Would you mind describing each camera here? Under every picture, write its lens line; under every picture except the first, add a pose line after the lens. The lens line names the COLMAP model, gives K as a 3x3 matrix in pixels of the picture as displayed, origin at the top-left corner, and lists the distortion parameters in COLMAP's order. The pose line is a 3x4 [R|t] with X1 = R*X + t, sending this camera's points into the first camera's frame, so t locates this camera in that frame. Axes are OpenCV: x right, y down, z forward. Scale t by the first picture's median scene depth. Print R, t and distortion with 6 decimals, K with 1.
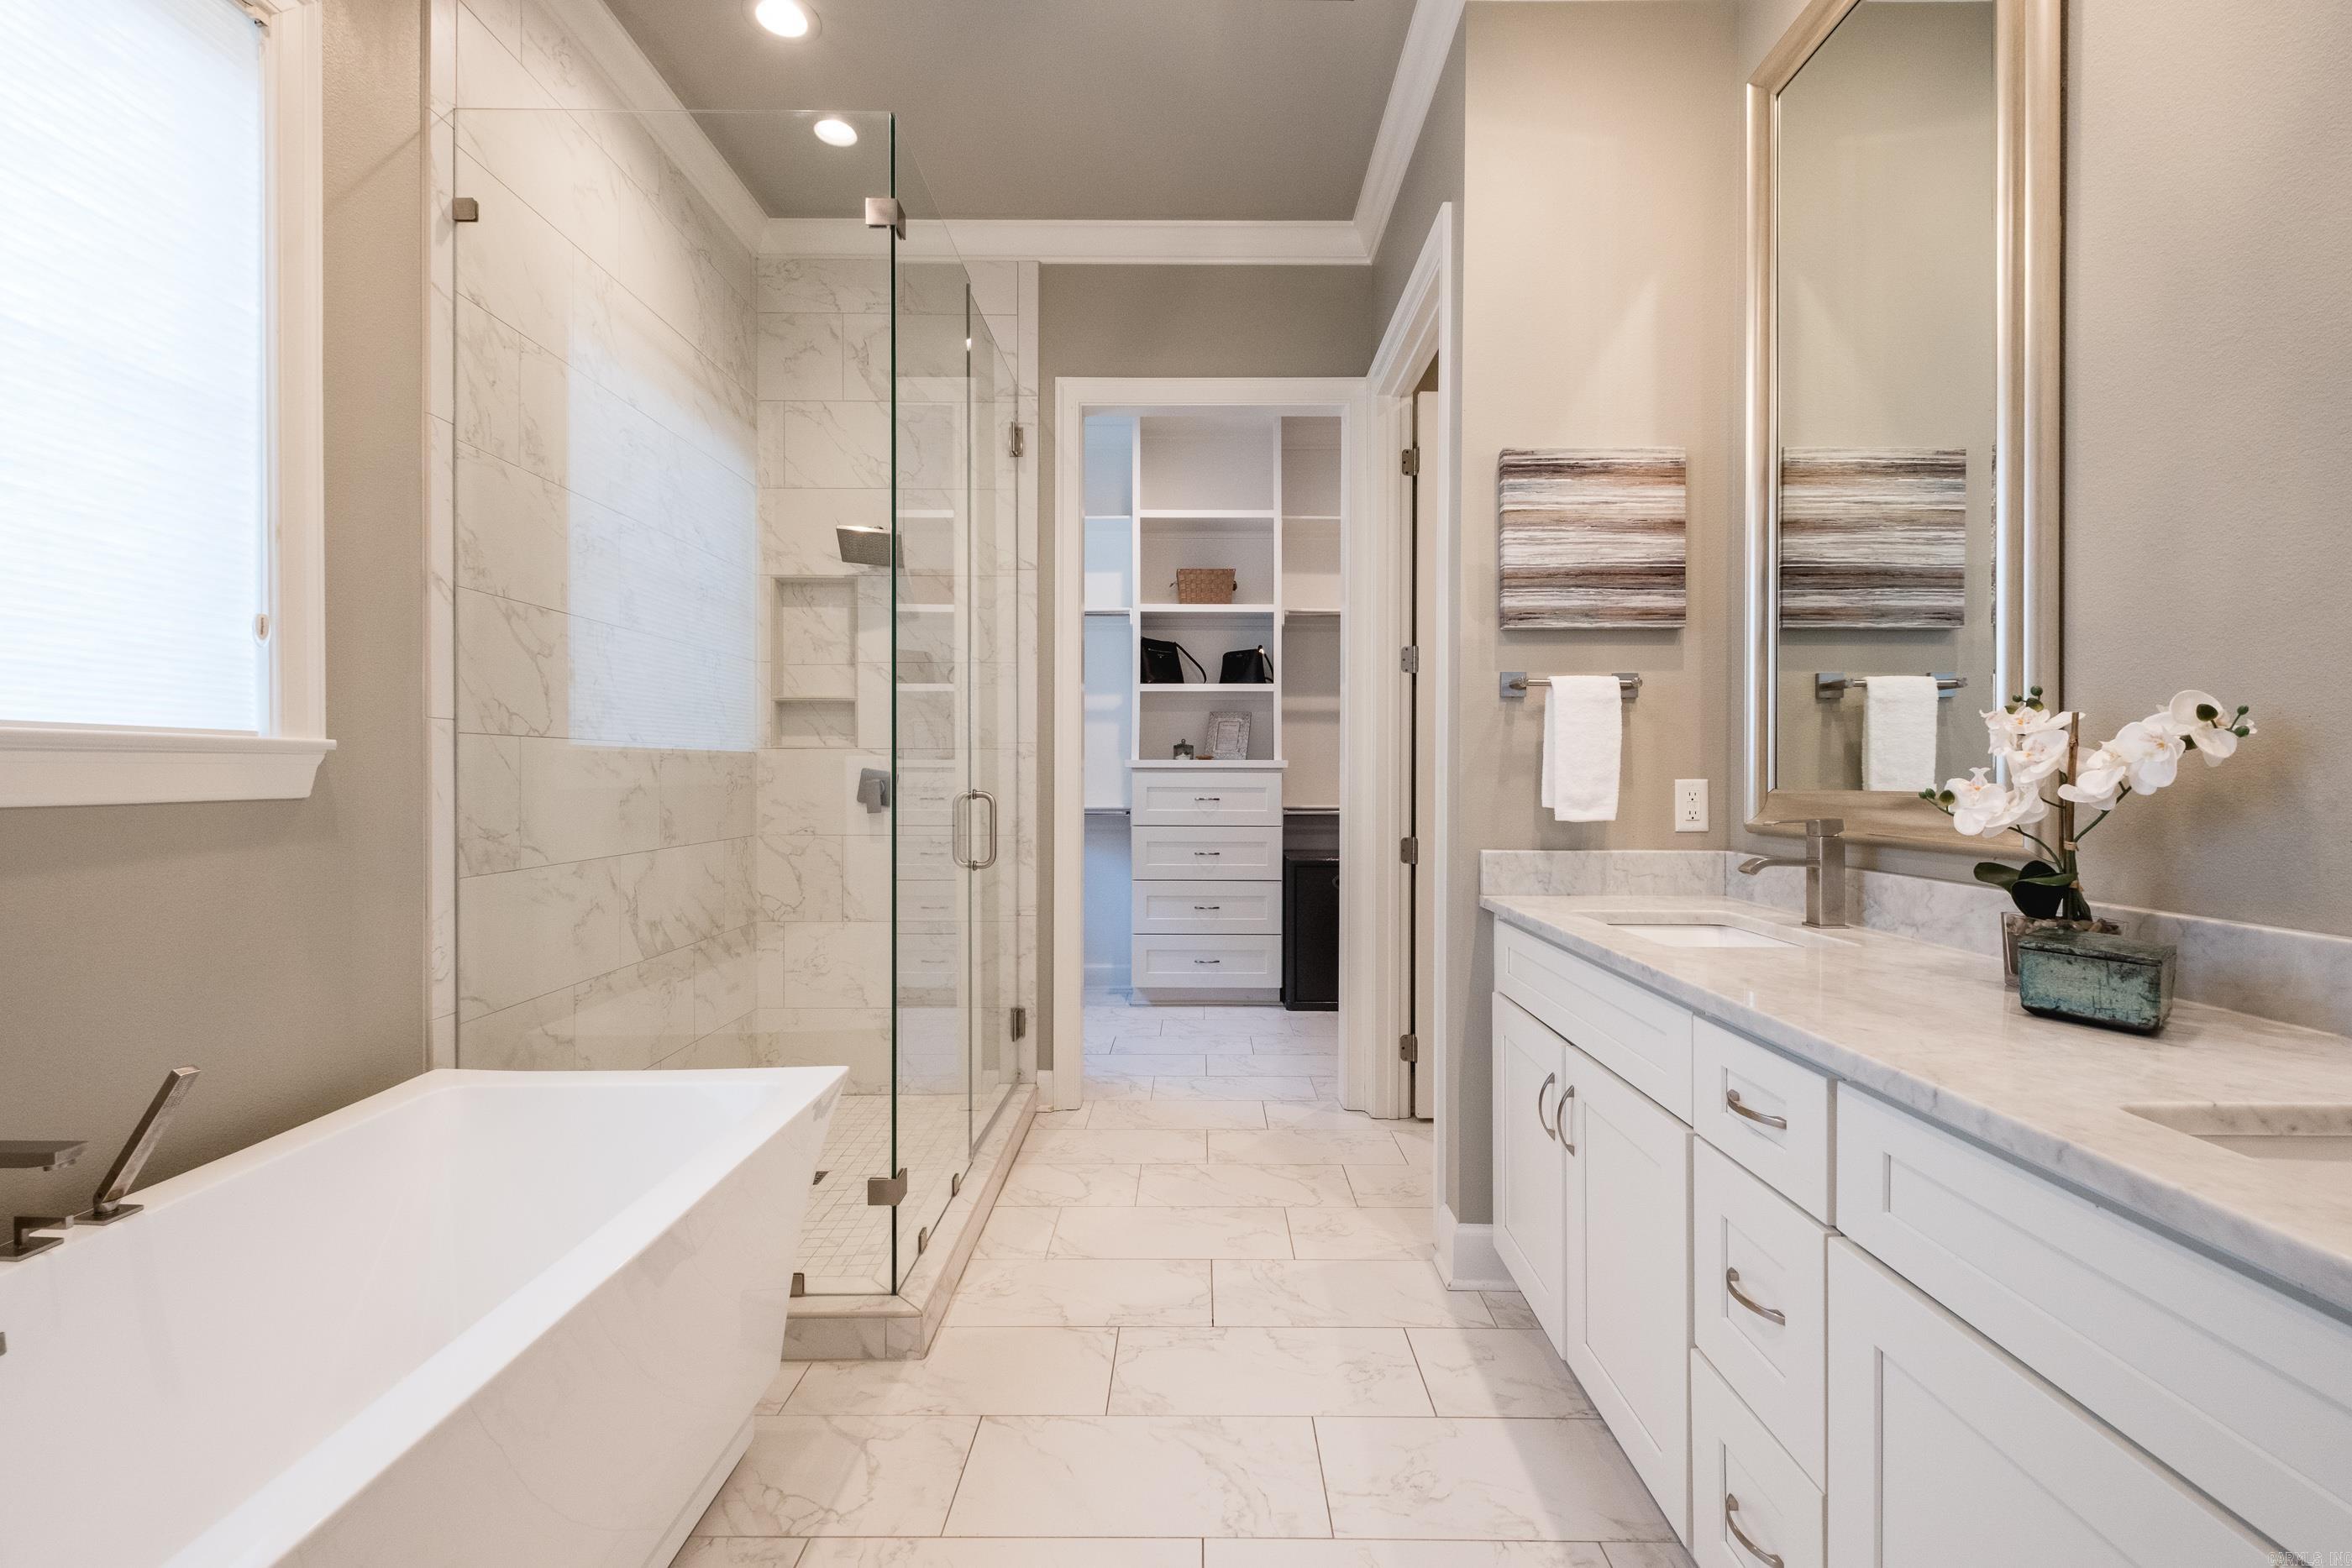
lens RADIAL K [[1028.1, 0, 1181.4], [0, 1028.1, 787.3], [0, 0, 1]] dist [0.012599, -0.006330]
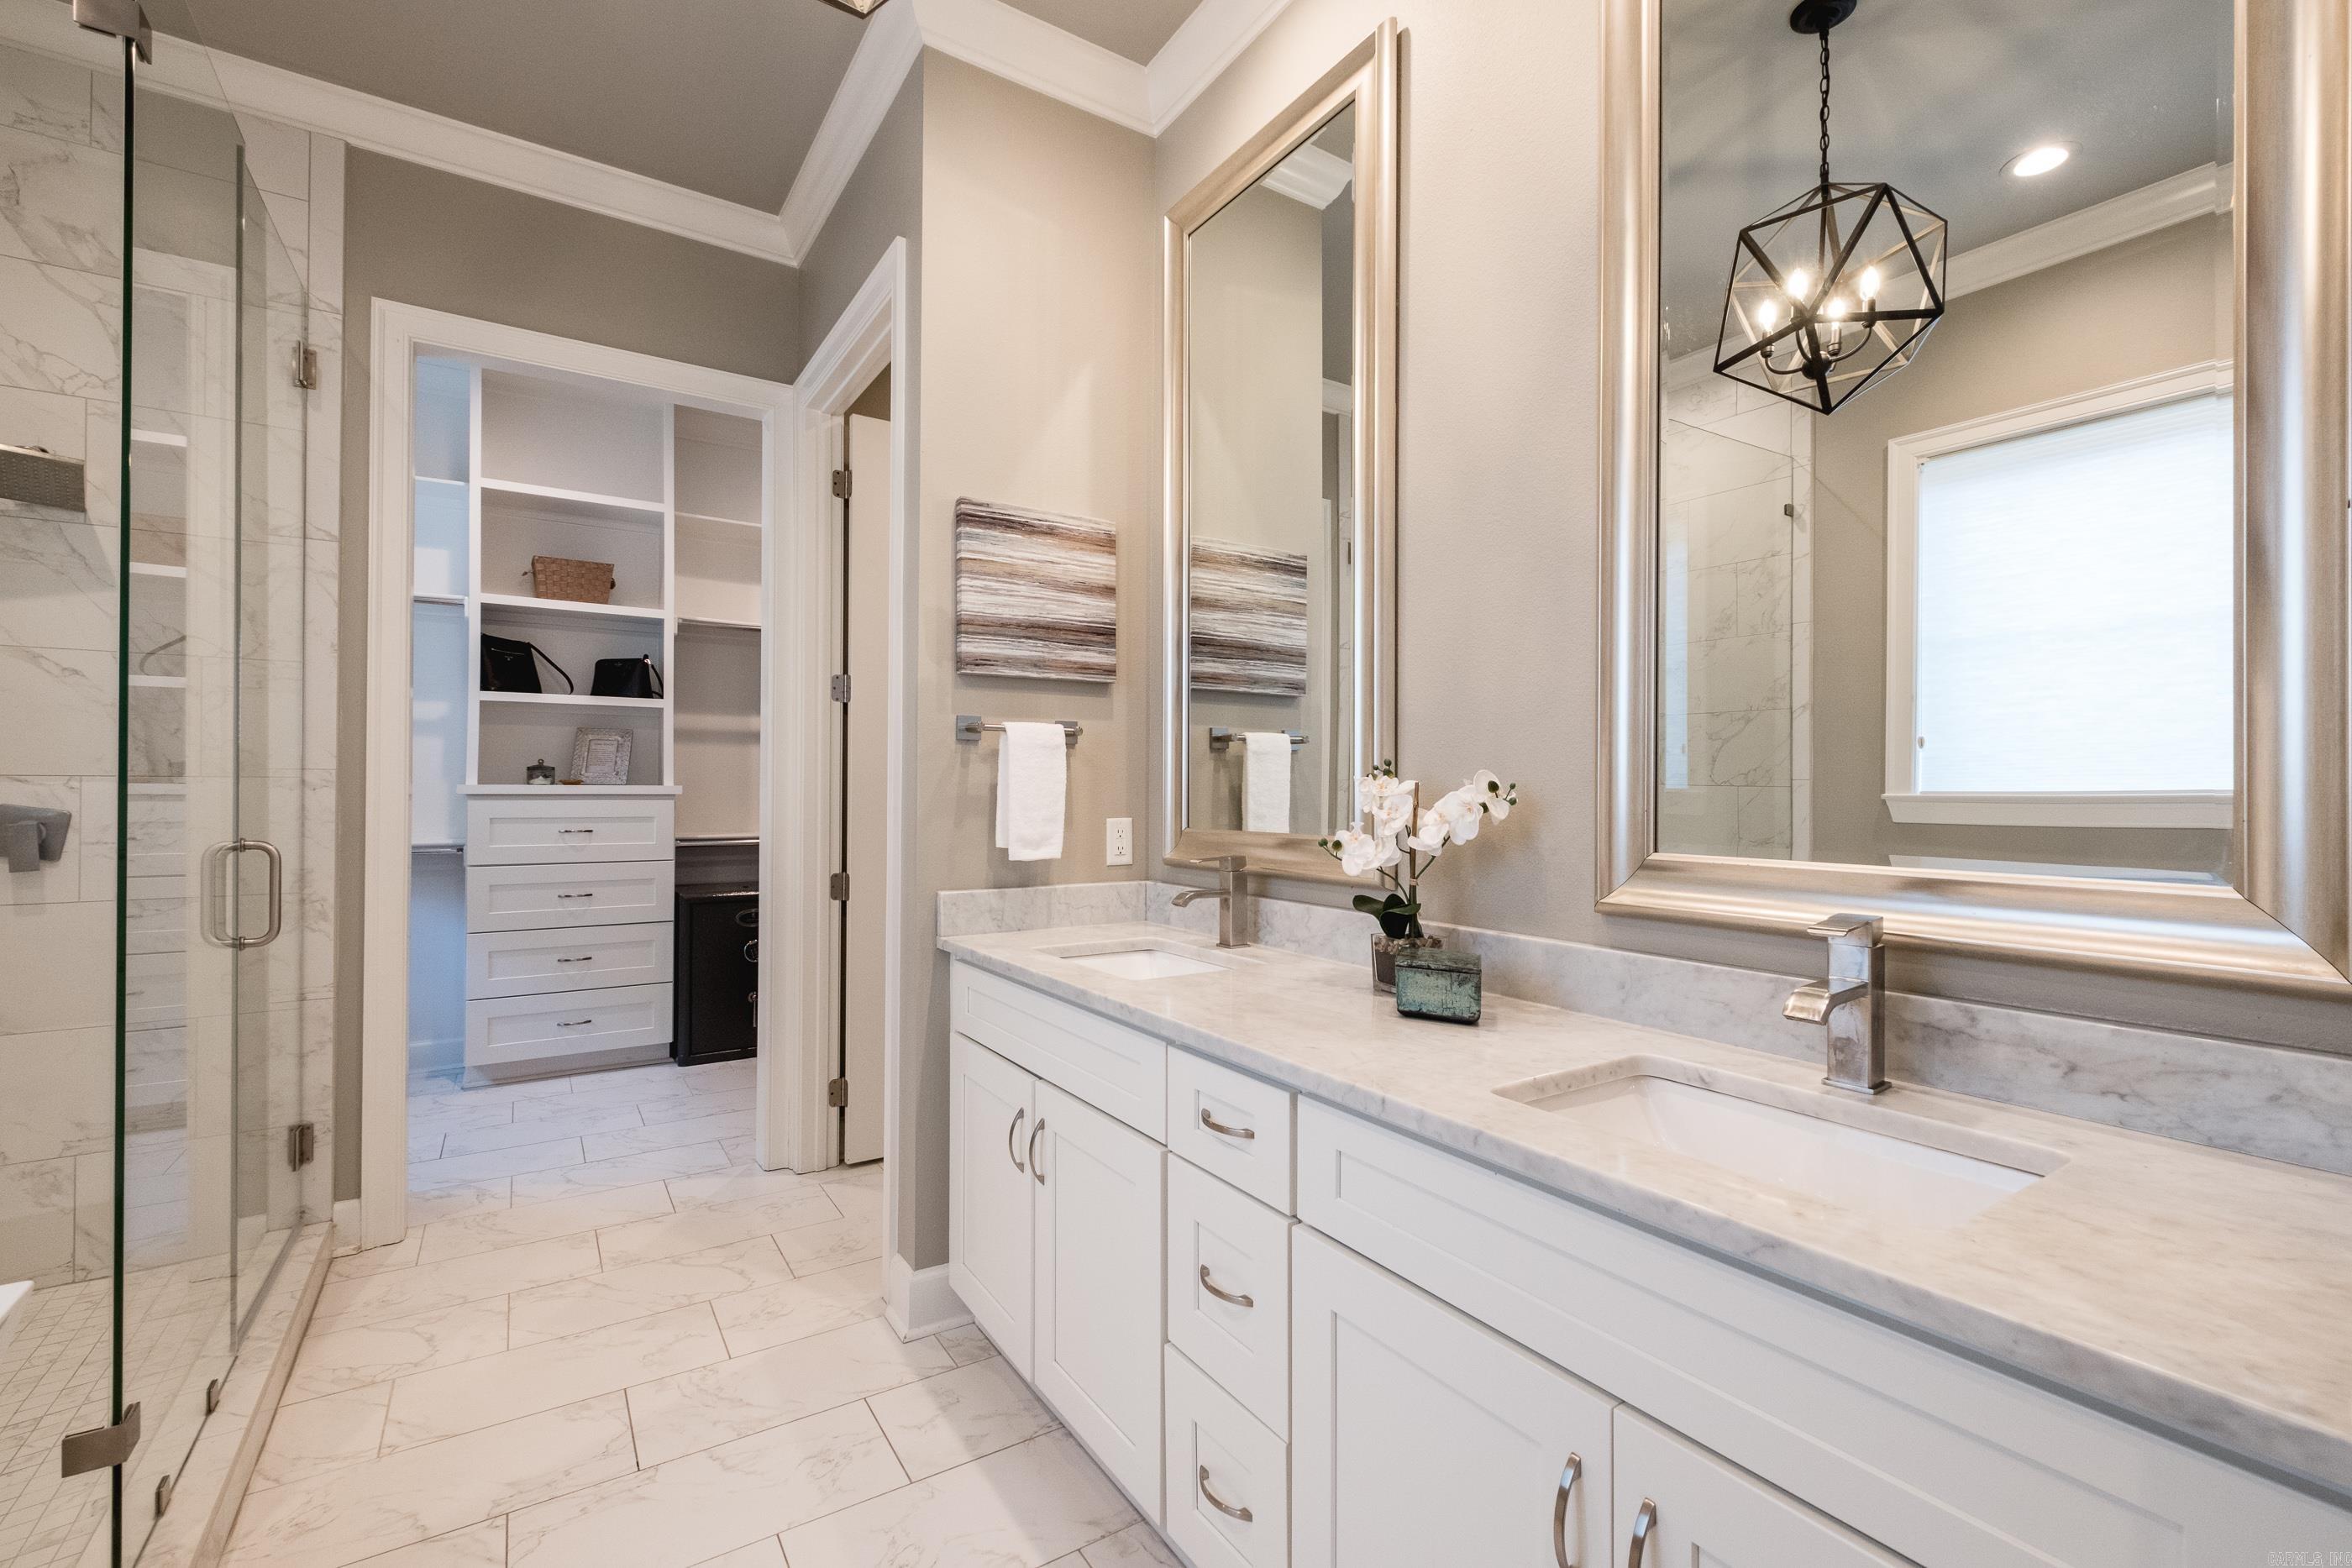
lens RADIAL K [[1028.1, 0, 1177.3], [0, 1028.1, 788.8], [0, 0, 1]] dist [0.012599, -0.006330]
pose [[0.832973, 0.001031, 0.553312, -0.071486], [0.004423, 0.999954, -0.008521, -0.030421], [-0.553295, 0.009545, 0.832930, 0.037456]]
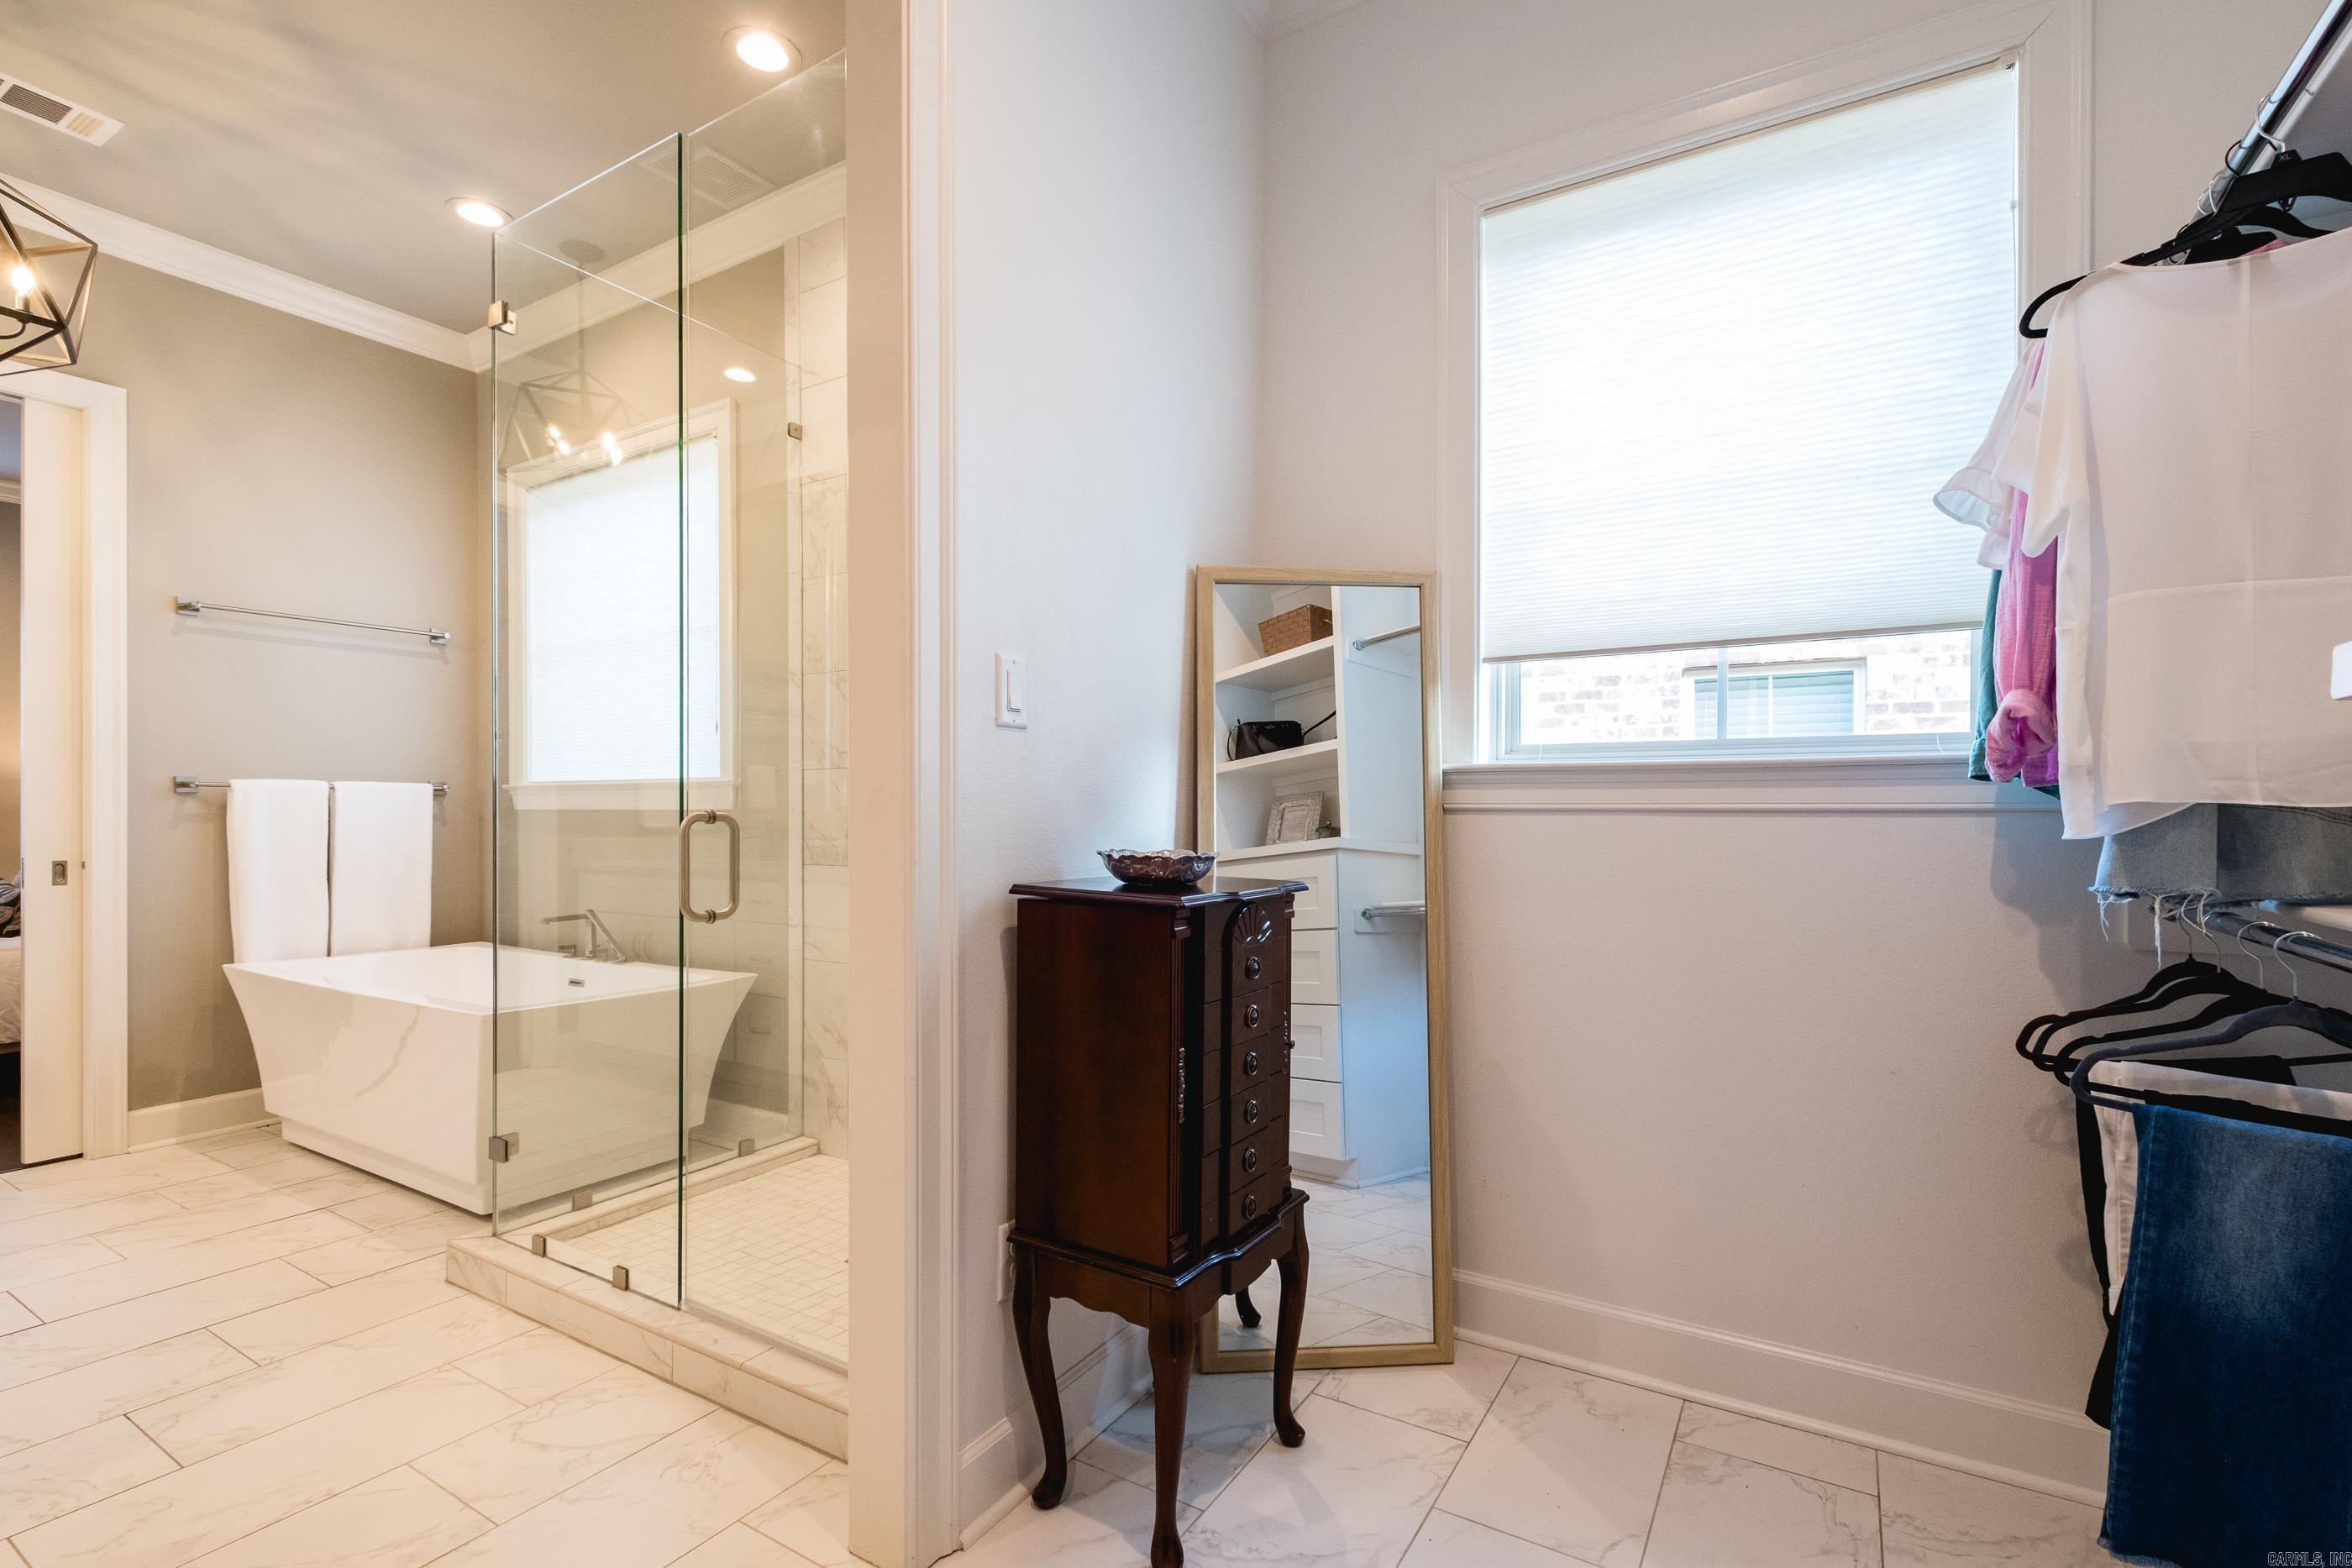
lens RADIAL K [[1028.1, 0, 1166.8], [0, 1028.1, 795.5], [0, 0, 1]] dist [0.012599, -0.006330]
pose [[-0.497032, -0.003960, -0.867723, 0.343392], [-0.006233, 0.999980, -0.000994, -0.014214], [0.867710, 0.004914, -0.497047, 2.108715]]
